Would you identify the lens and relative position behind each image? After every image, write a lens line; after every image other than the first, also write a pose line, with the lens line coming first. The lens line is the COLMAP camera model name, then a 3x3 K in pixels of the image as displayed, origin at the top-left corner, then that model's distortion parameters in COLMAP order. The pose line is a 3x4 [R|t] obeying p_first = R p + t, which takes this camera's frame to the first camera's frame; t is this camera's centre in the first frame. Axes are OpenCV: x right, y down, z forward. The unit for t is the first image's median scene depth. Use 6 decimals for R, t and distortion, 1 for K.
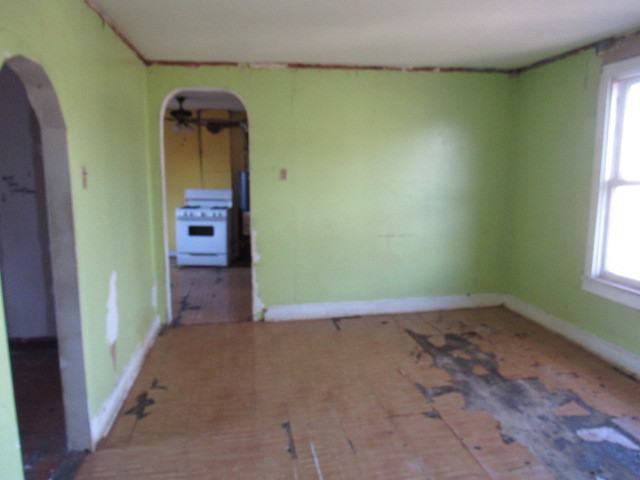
lens RADIAL K [[461.2, 0, 320.0], [0, 461.2, 240.0], [0, 0, 1]] dist [-0.020367, 0.002568]
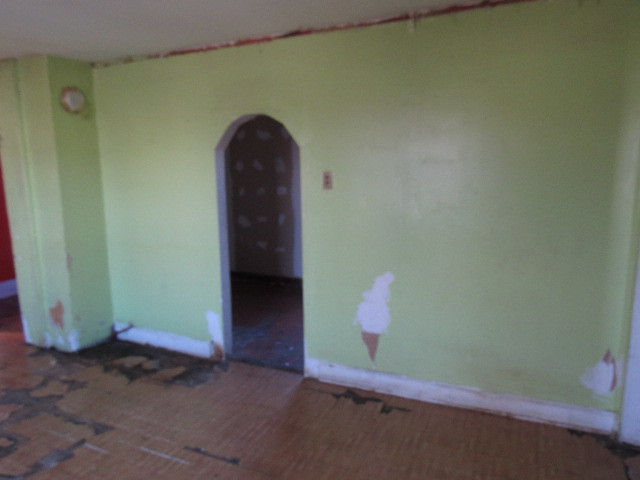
lens RADIAL K [[461.2, 0, 320.0], [0, 461.2, 240.0], [0, 0, 1]] dist [-0.020367, 0.002568]
pose [[-0.574961, 0.128298, -0.808059, 0.513384], [-0.103642, 0.968252, 0.227478, -0.243221], [0.811590, 0.214539, -0.543410, 1.574665]]
